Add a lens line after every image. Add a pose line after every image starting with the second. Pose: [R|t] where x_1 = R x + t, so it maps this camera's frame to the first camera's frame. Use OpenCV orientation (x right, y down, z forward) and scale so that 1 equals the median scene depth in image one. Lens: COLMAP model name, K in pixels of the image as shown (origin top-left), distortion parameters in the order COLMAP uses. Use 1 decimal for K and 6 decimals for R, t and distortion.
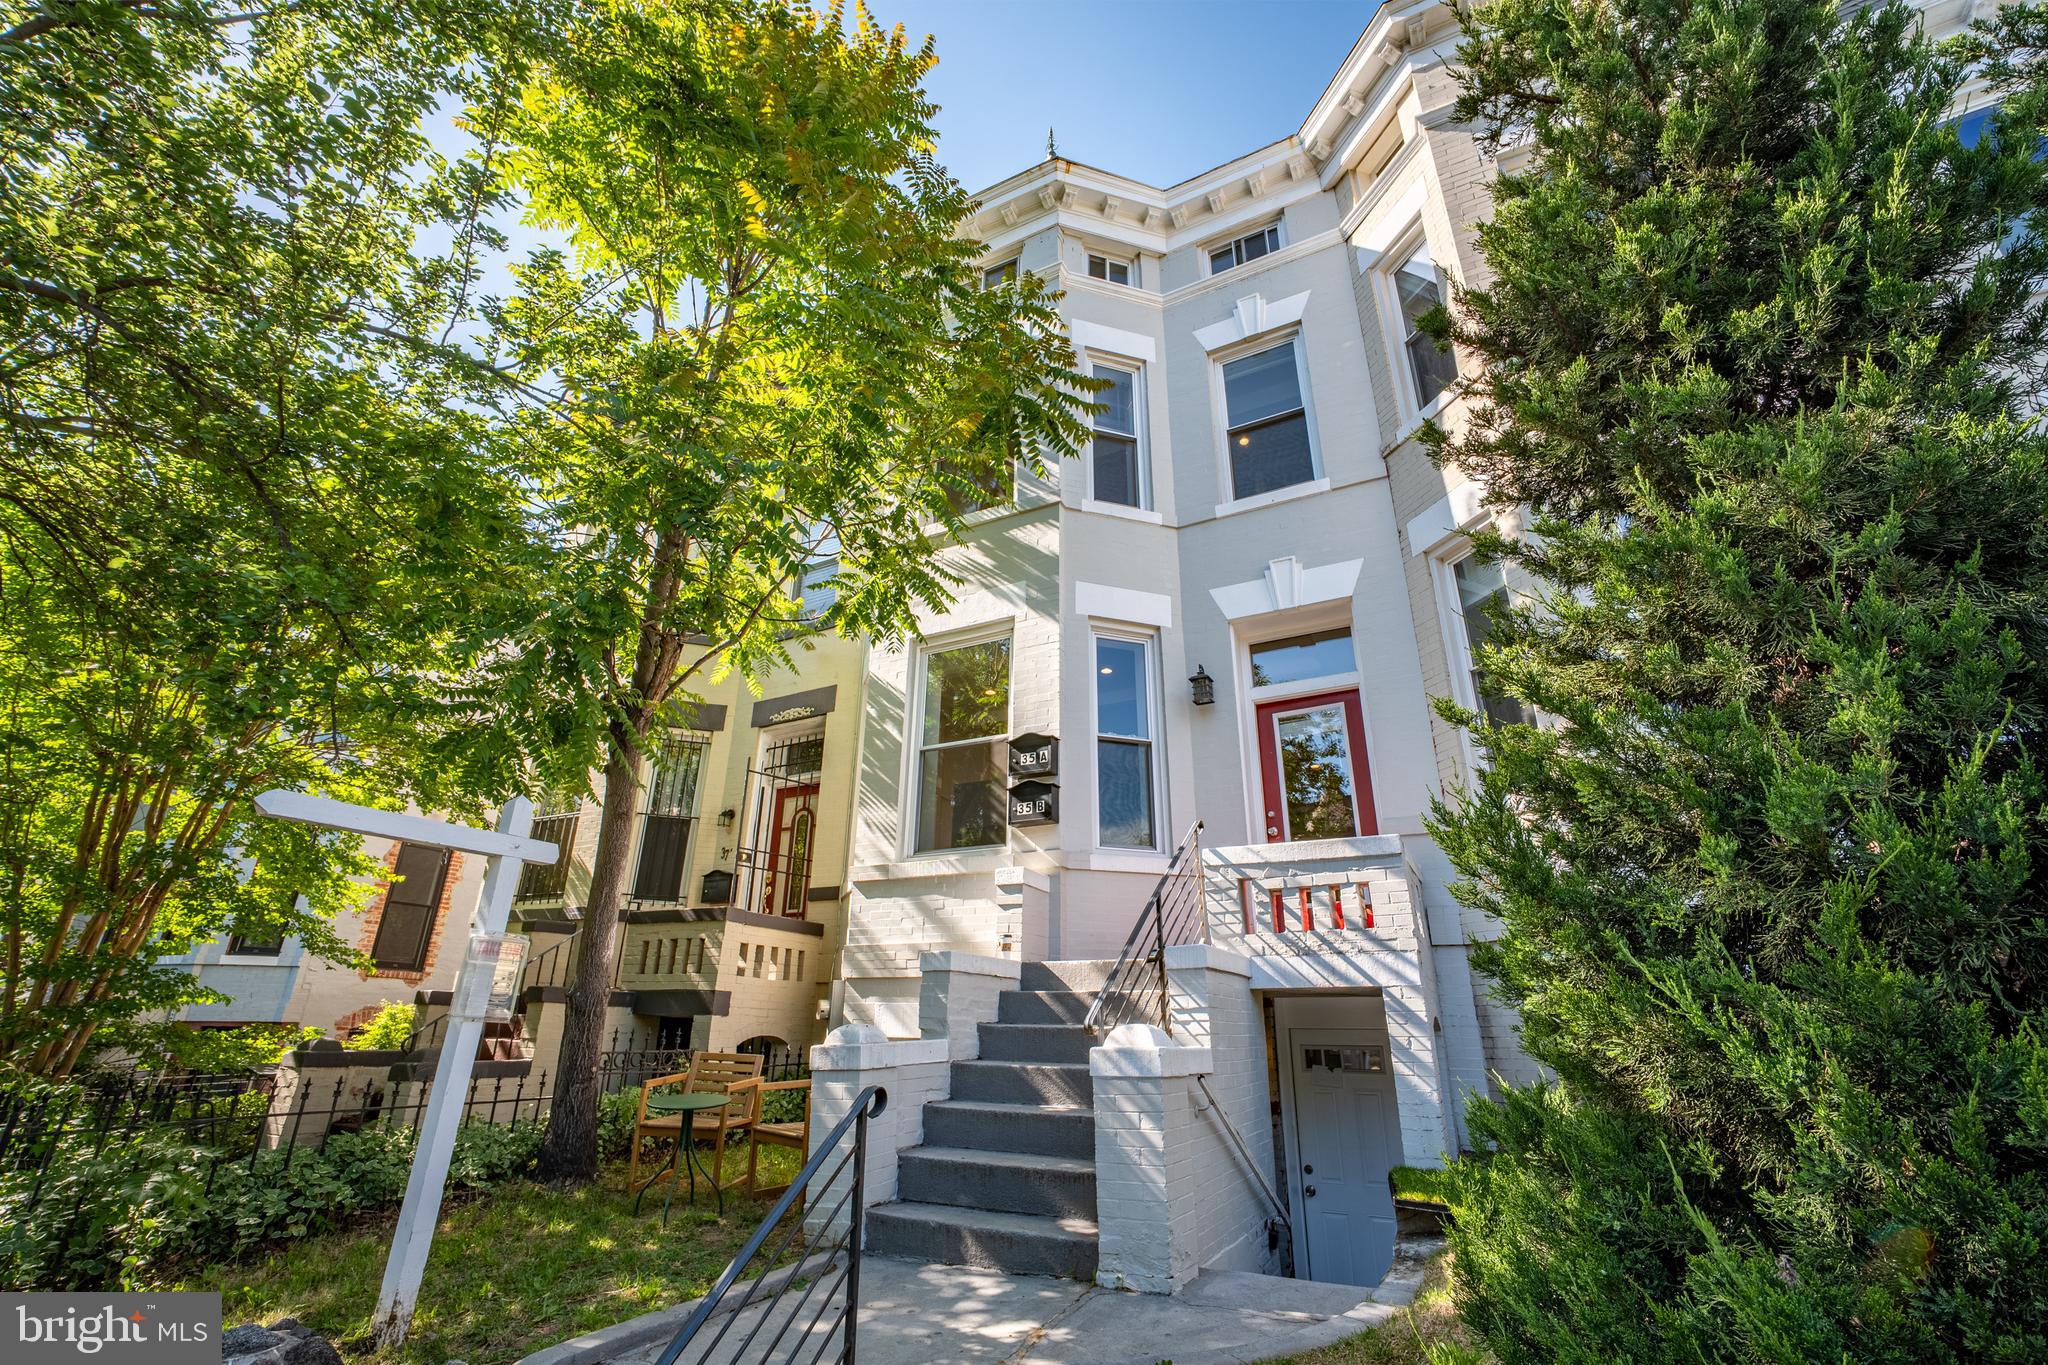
lens RADIAL K [[856.8, 0, 1032.6], [0, 856.8, 670.0], [0, 0, 1]] dist [-0.030090, 0.007217]
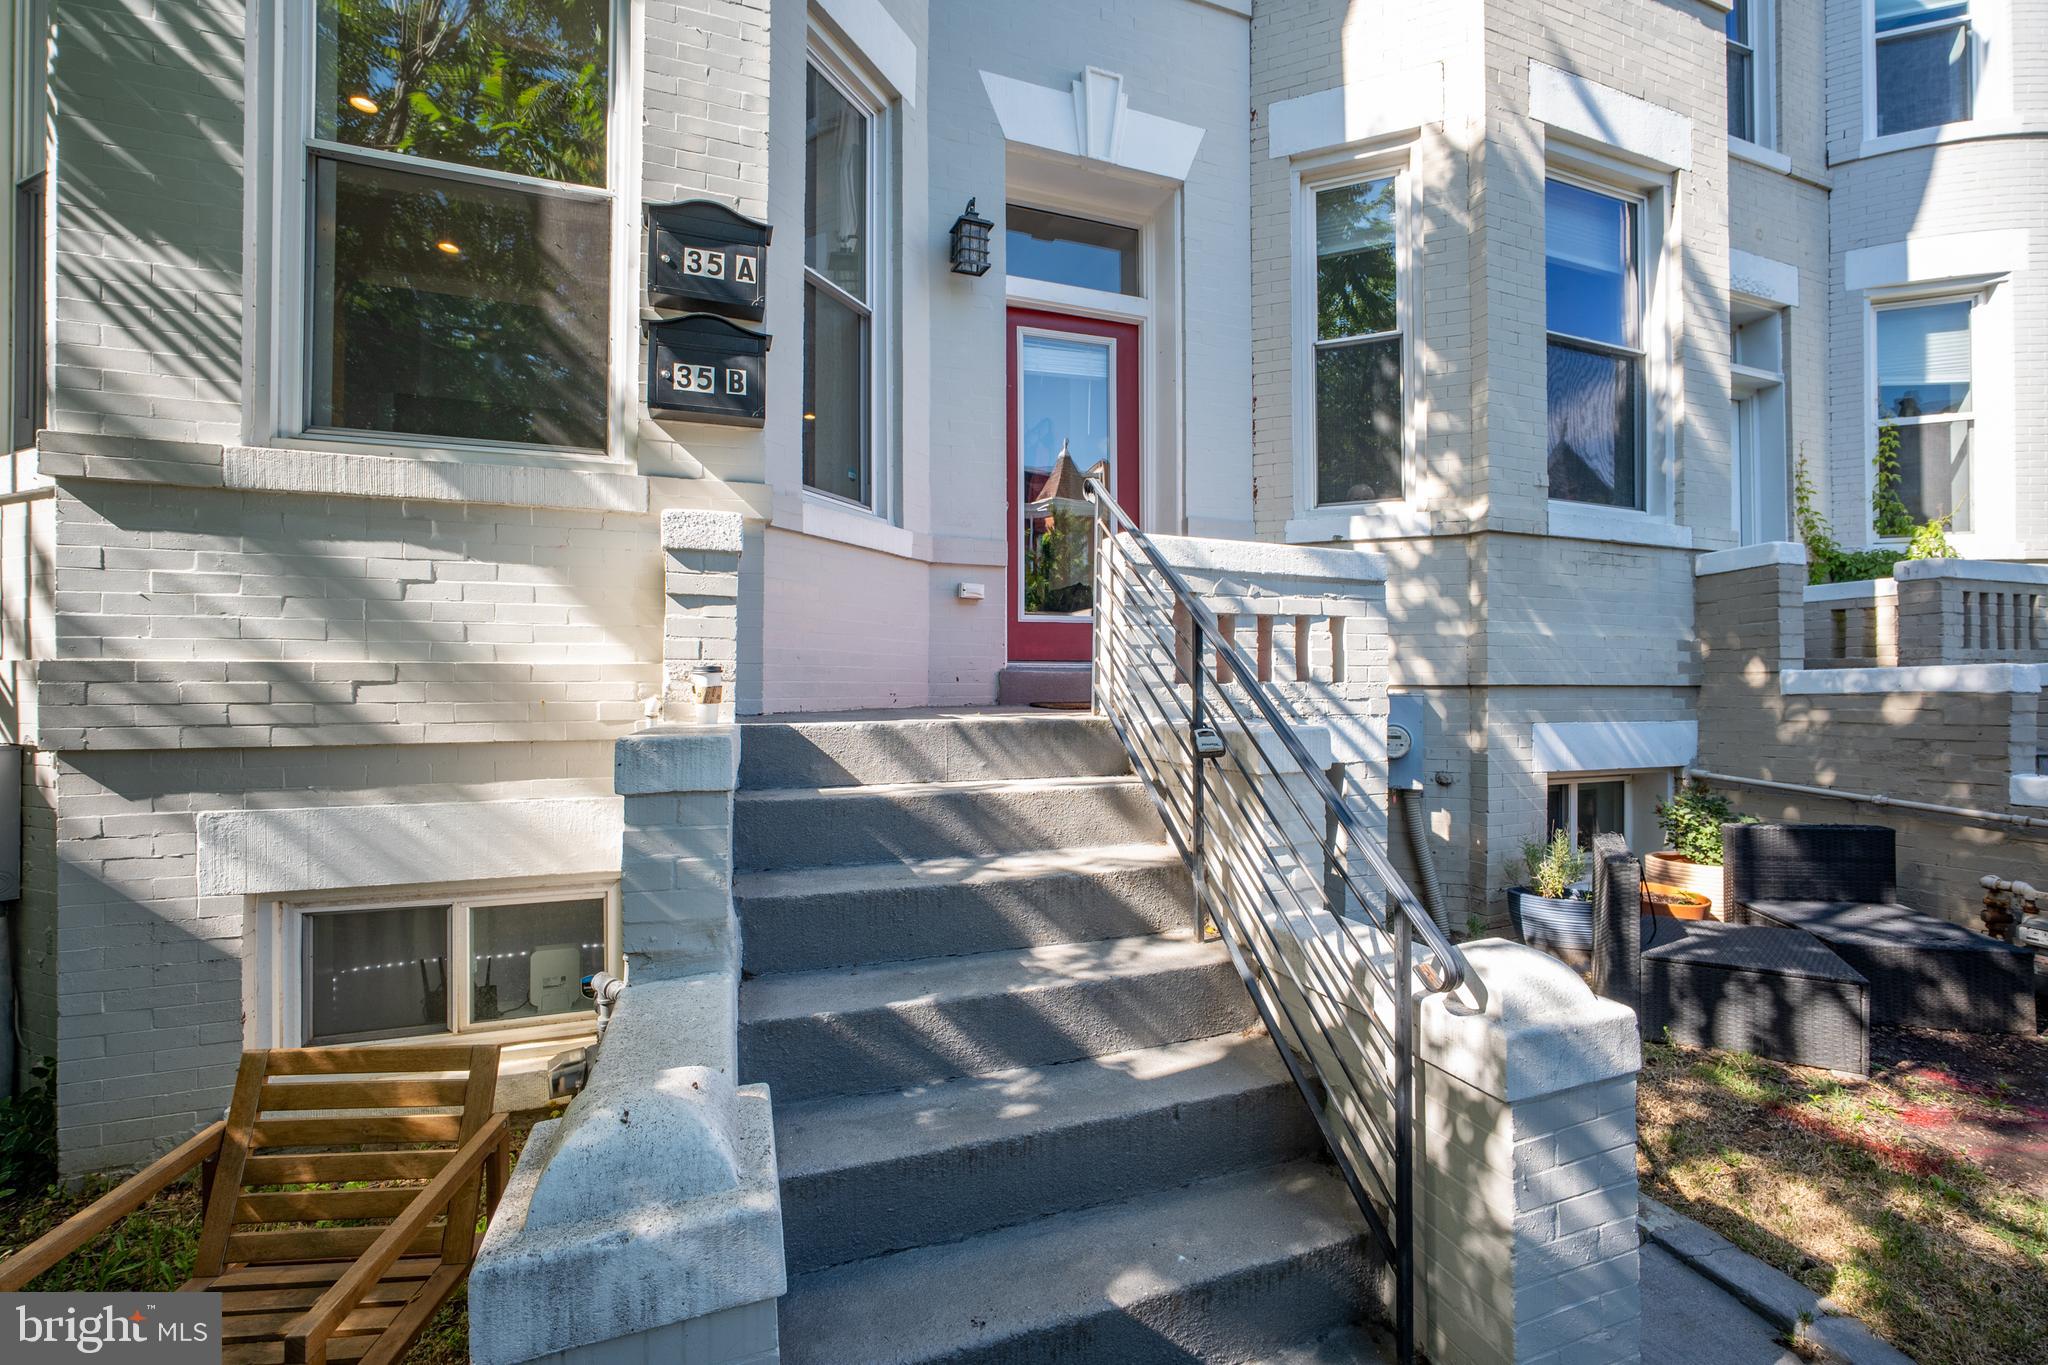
lens RADIAL K [[856.8, 0, 1033.5], [0, 856.8, 671.4], [0, 0, 1]] dist [-0.030090, 0.007217]
pose [[0.679368, 0.000214, 0.733797, -0.190475], [-0.278179, 0.925433, 0.257276, 0.128418], [-0.679025, -0.378912, 0.628769, 0.508535]]
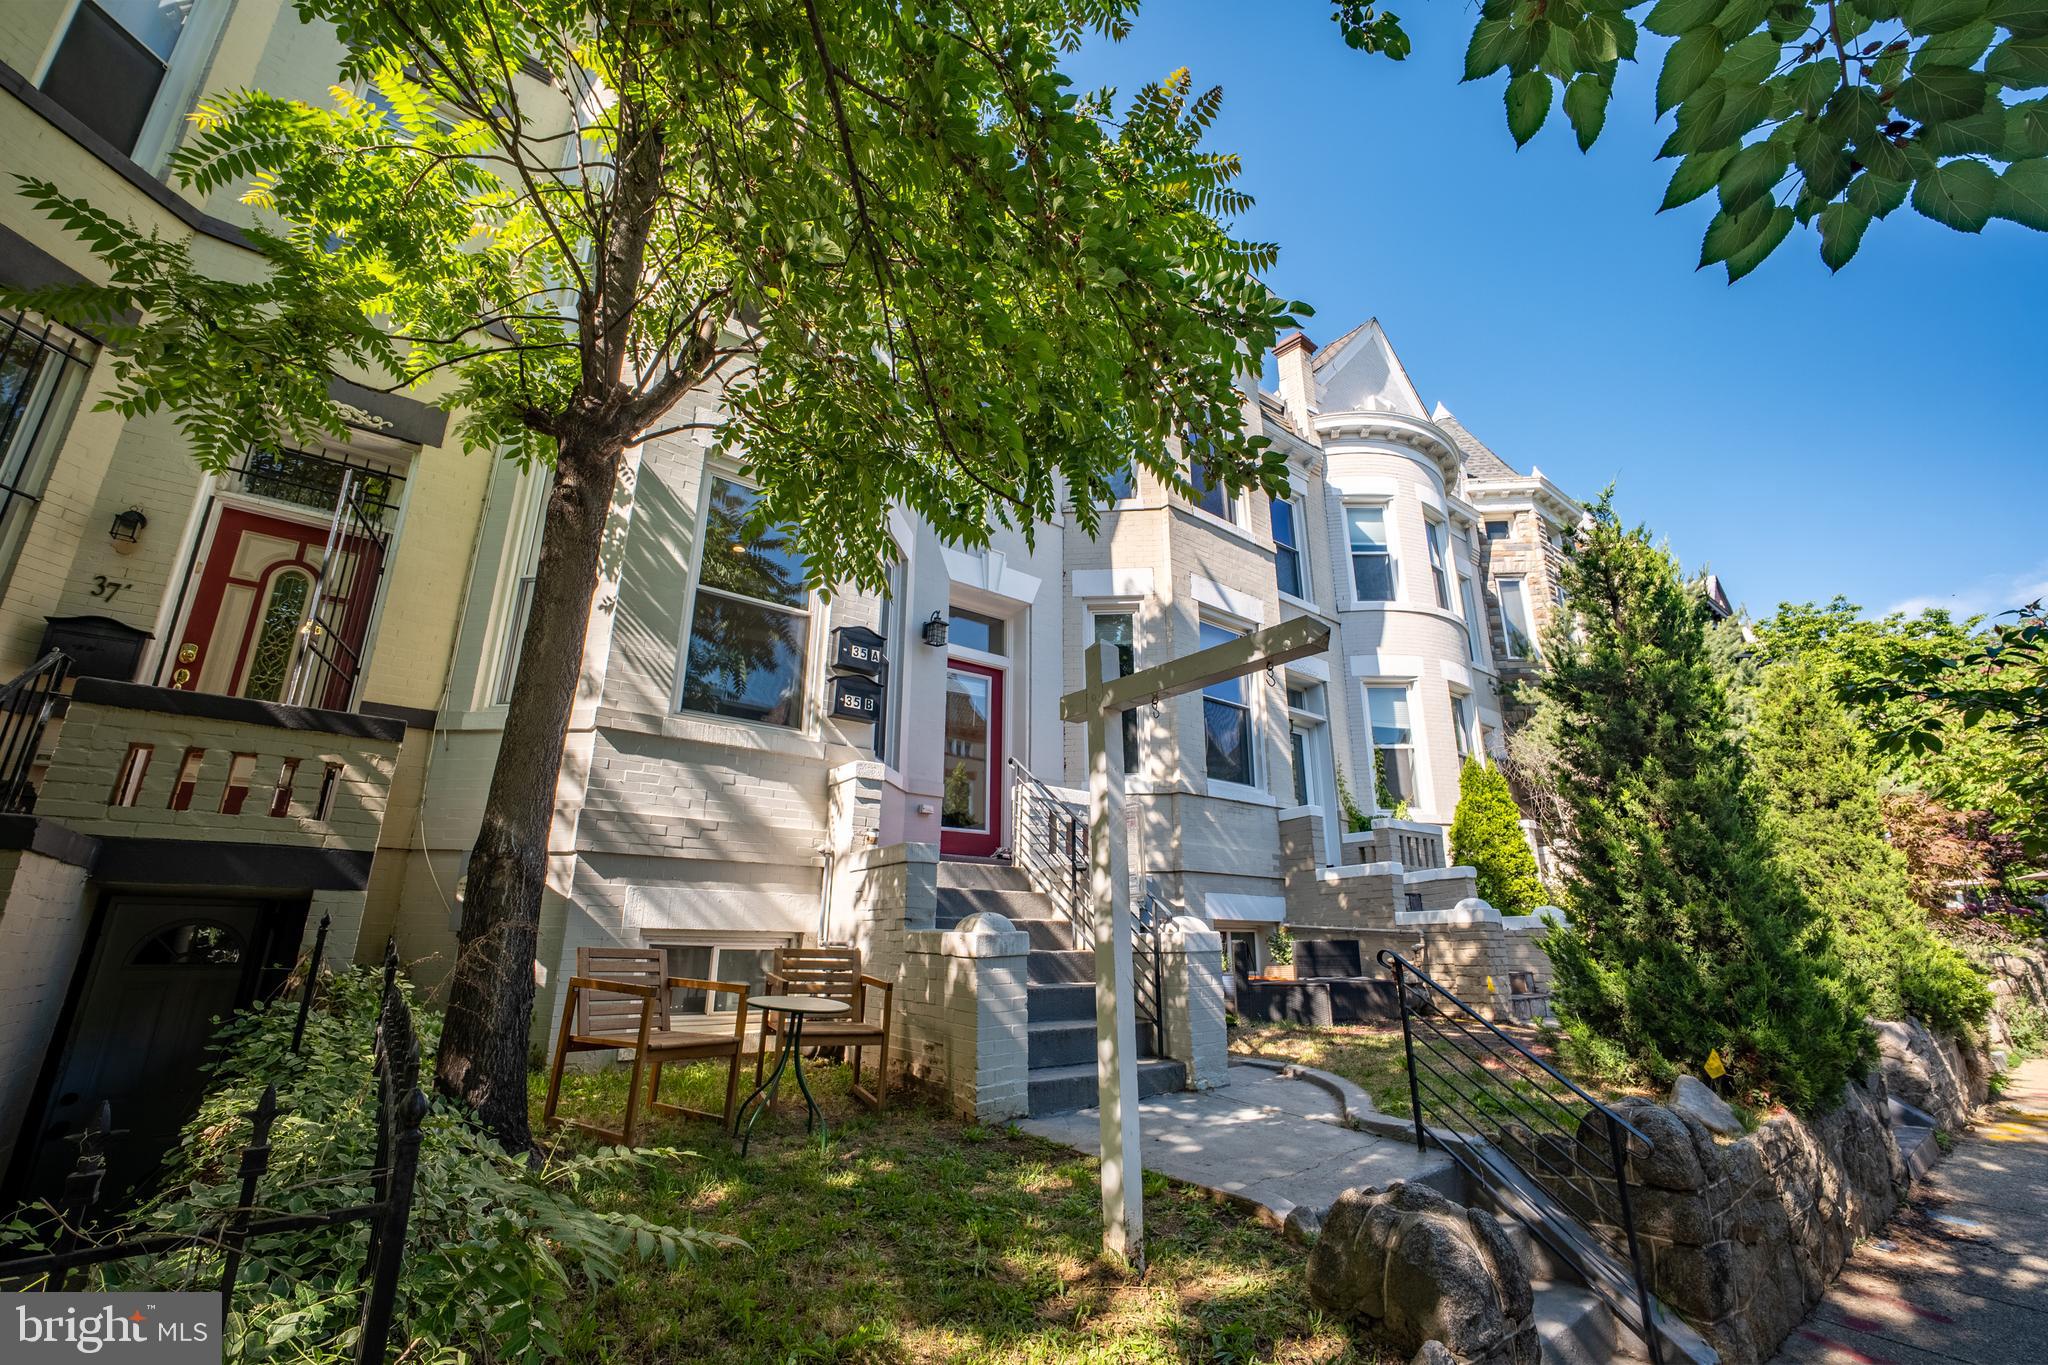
lens RADIAL K [[856.8, 0, 1049.0], [0, 856.8, 666.3], [0, 0, 1]] dist [-0.030090, 0.007217]
pose [[0.409428, 0.275221, 0.869841, -0.707618], [-0.350194, 0.927790, -0.128723, 0.156583], [-0.842457, -0.251910, 0.476243, 0.330321]]
